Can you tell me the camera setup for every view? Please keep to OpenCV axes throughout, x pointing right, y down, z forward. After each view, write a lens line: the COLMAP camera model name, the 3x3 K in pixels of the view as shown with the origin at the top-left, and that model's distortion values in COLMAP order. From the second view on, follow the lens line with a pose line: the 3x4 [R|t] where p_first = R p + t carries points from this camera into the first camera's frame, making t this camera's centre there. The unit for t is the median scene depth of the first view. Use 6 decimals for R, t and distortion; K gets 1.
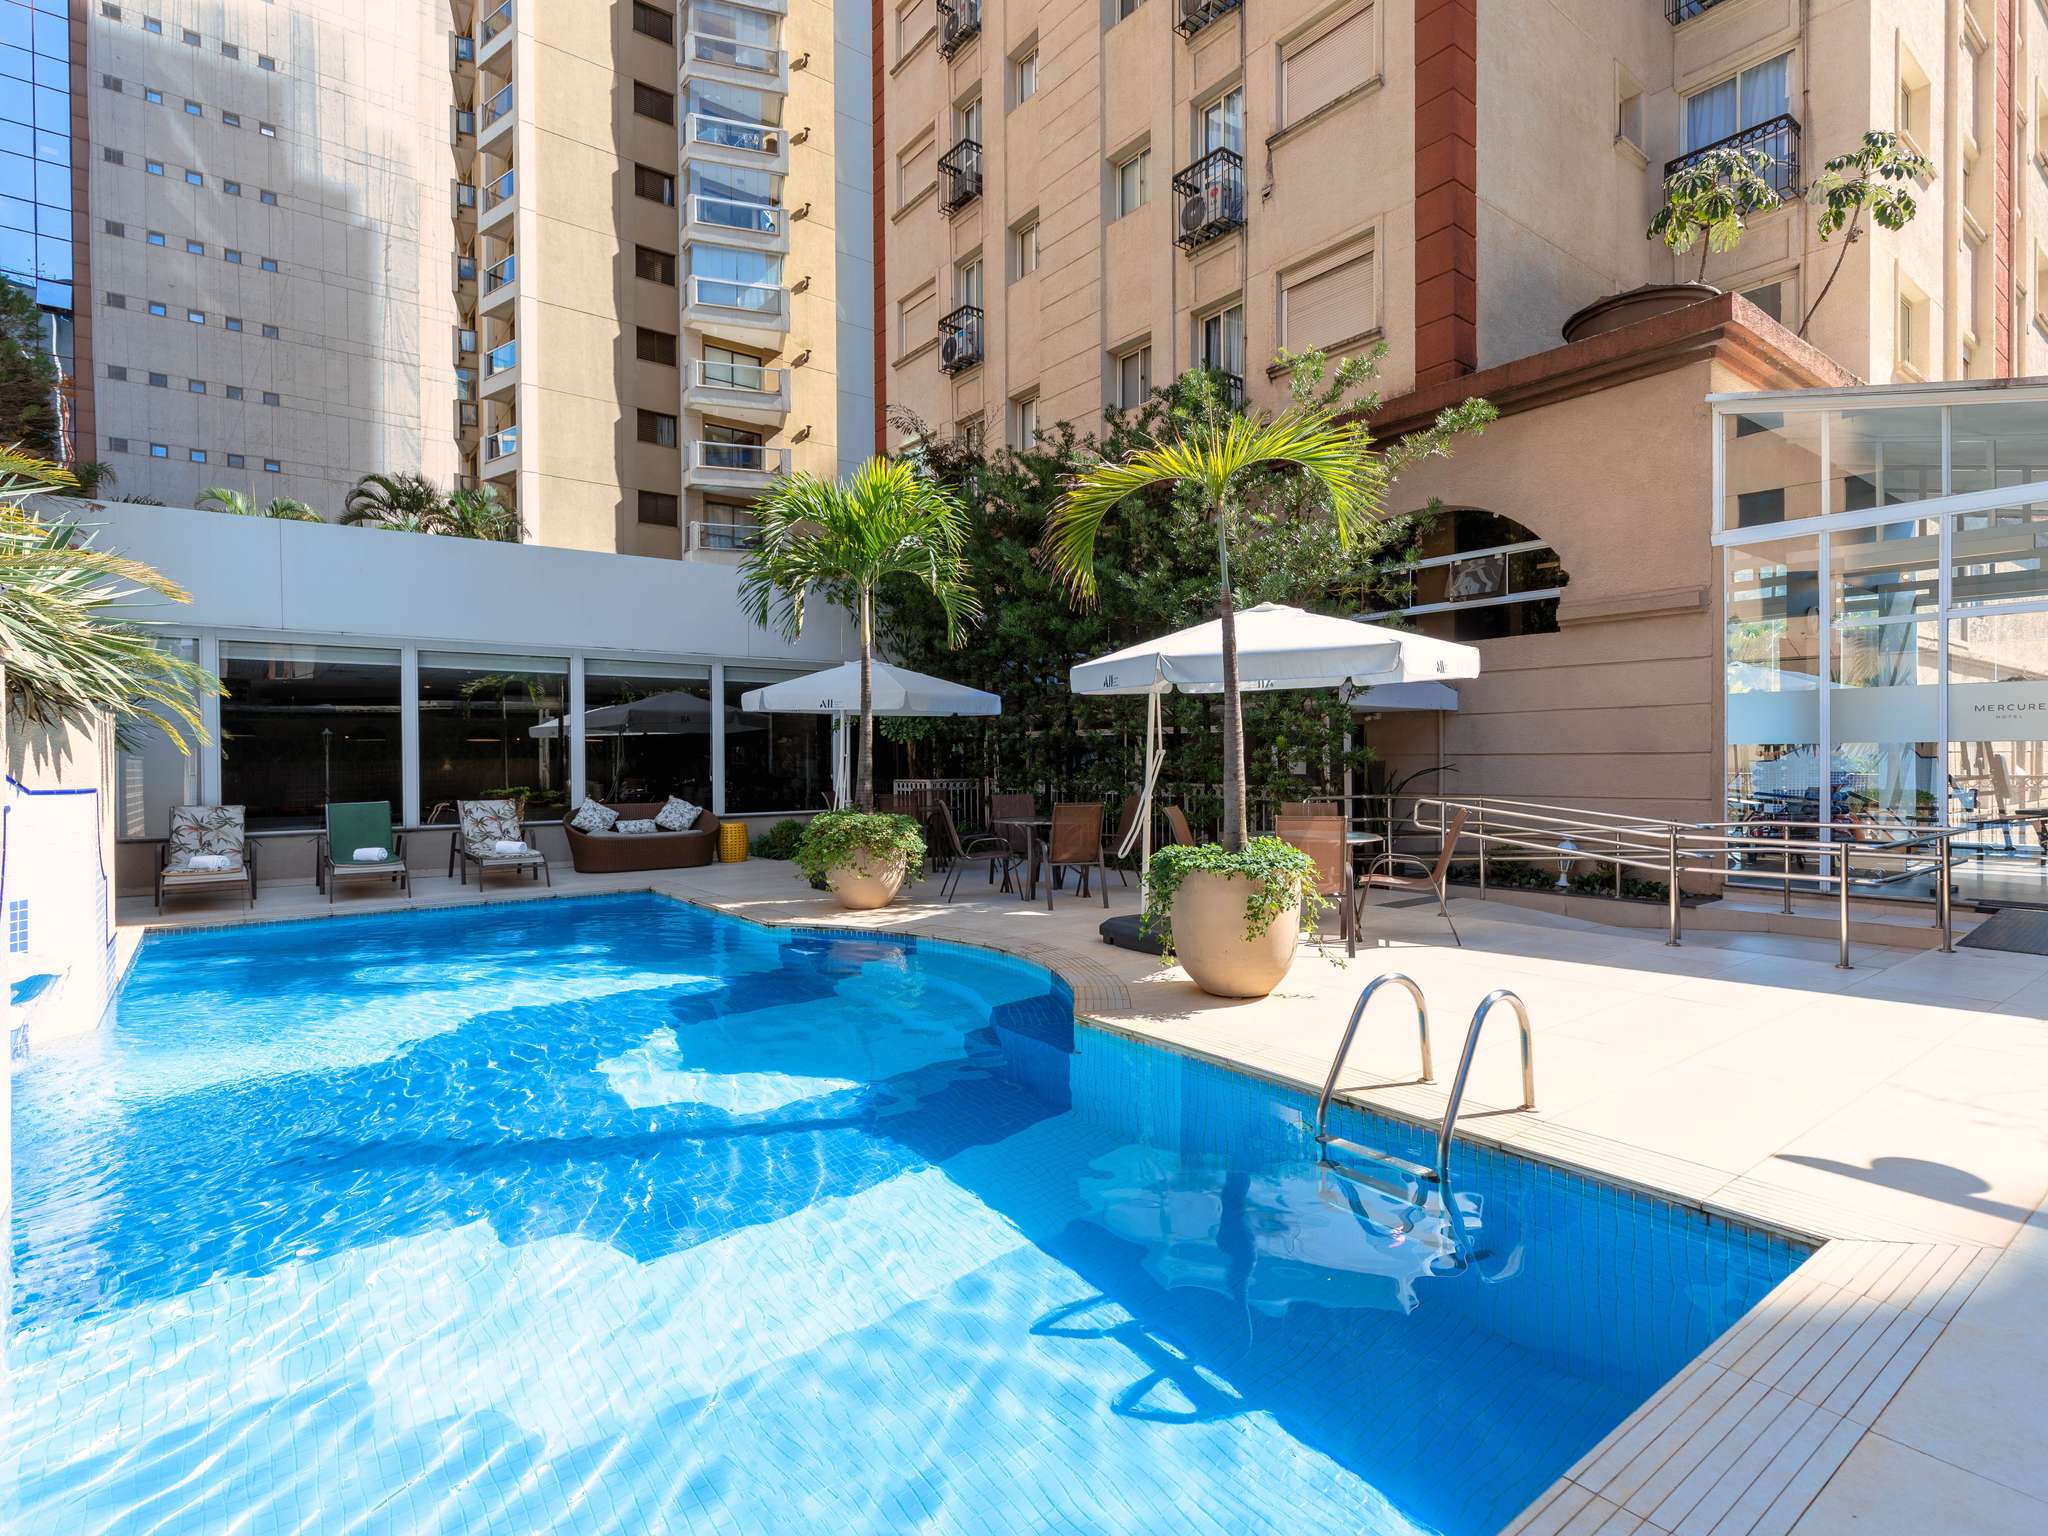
lens RADIAL K [[1038.9, 0, 1033.2], [0, 1038.9, 766.2], [0, 0, 1]] dist [0.017376, -0.006876]
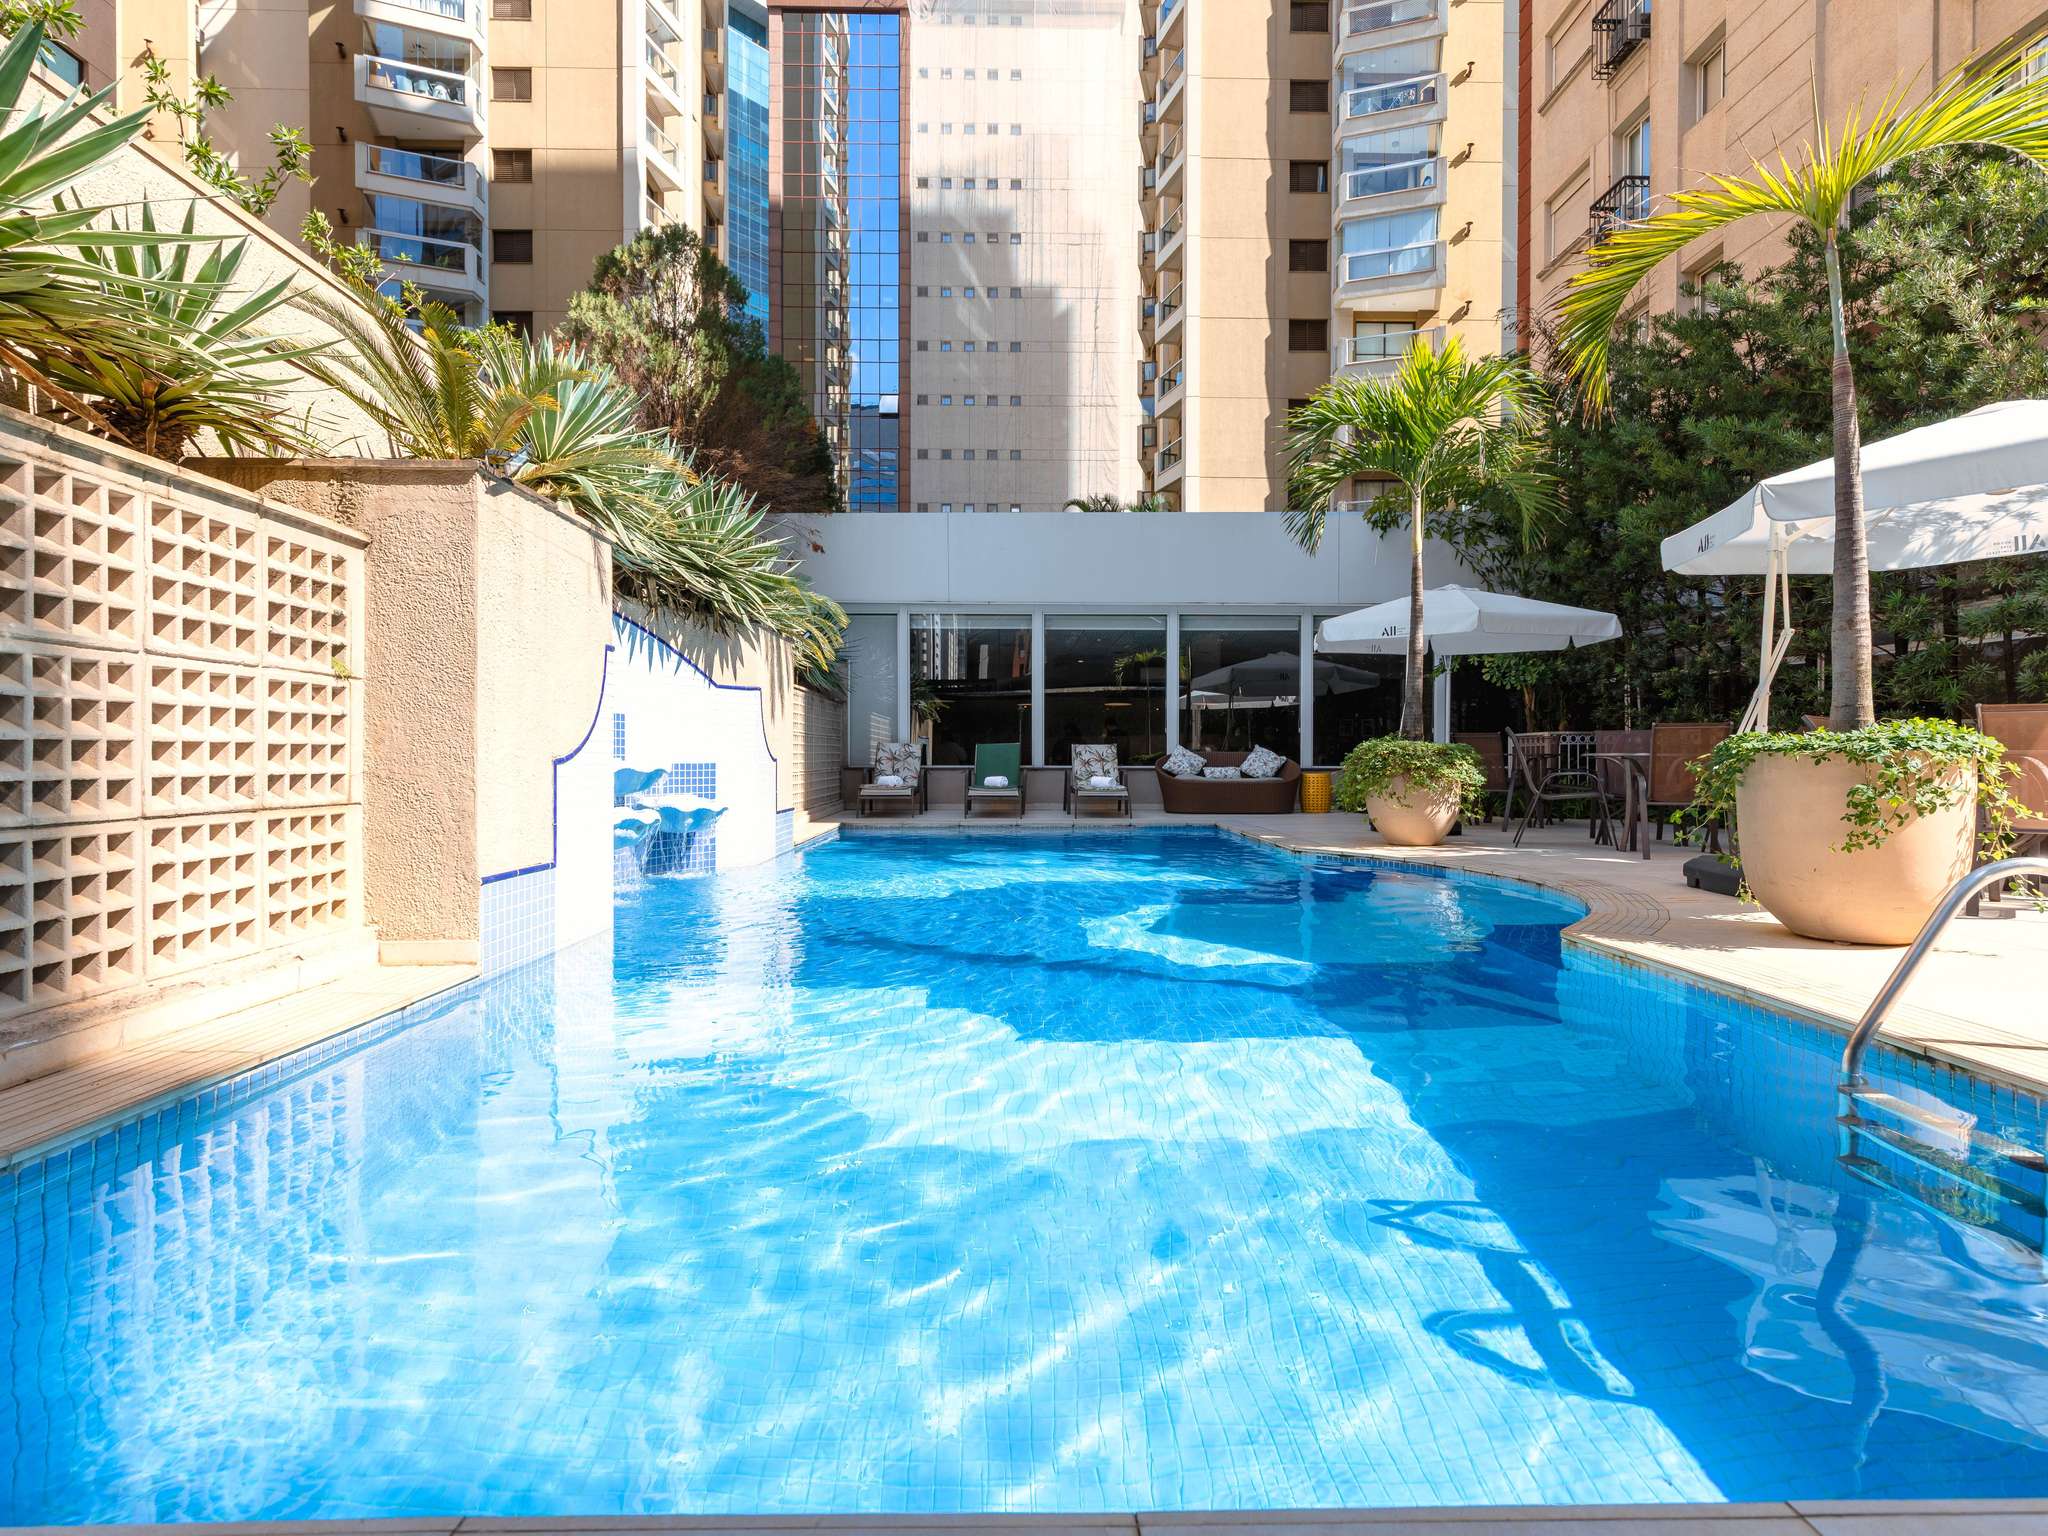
lens RADIAL K [[1038.9, 0, 1033.2], [0, 1038.9, 766.2], [0, 0, 1]] dist [0.017376, -0.006876]
pose [[0.804956, 0.009185, -0.593264, 0.051543], [-0.009862, 0.999949, 0.002101, 0.032429], [0.593253, 0.004160, 0.805005, 0.036875]]
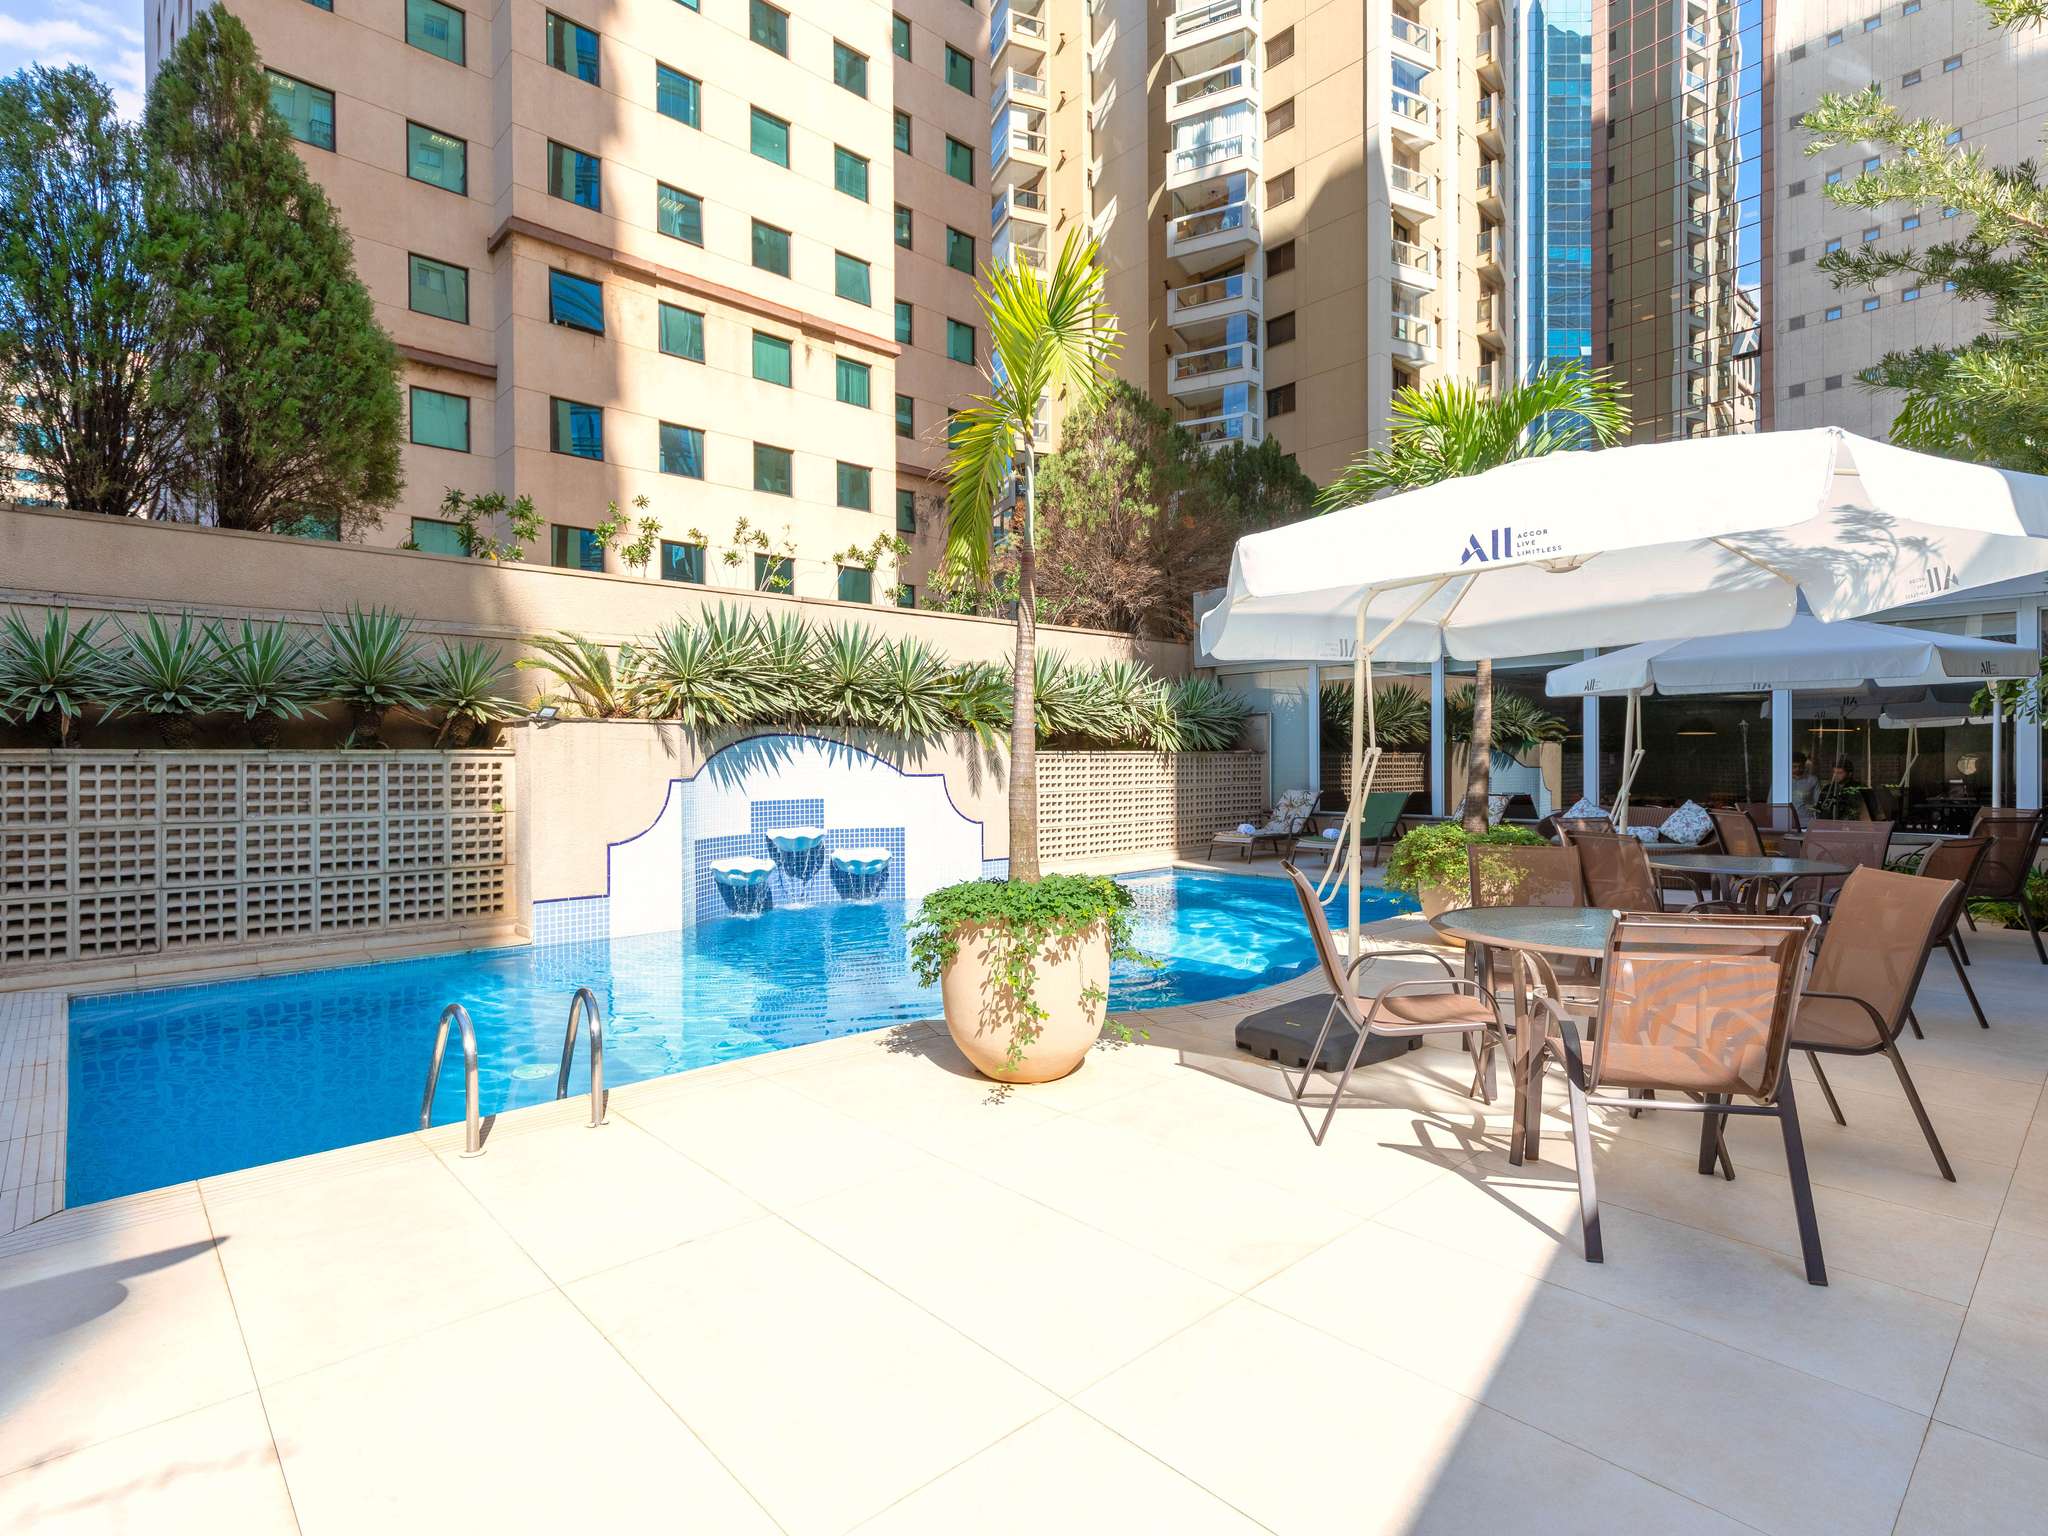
lens RADIAL K [[1038.9, 0, 1033.2], [0, 1038.9, 766.2], [0, 0, 1]] dist [0.017376, -0.006876]
pose [[0.075620, 0.011674, -0.997068, 0.275051], [0.000224, 0.999931, 0.011724, -0.004162], [0.997137, -0.001110, 0.075612, 0.283804]]
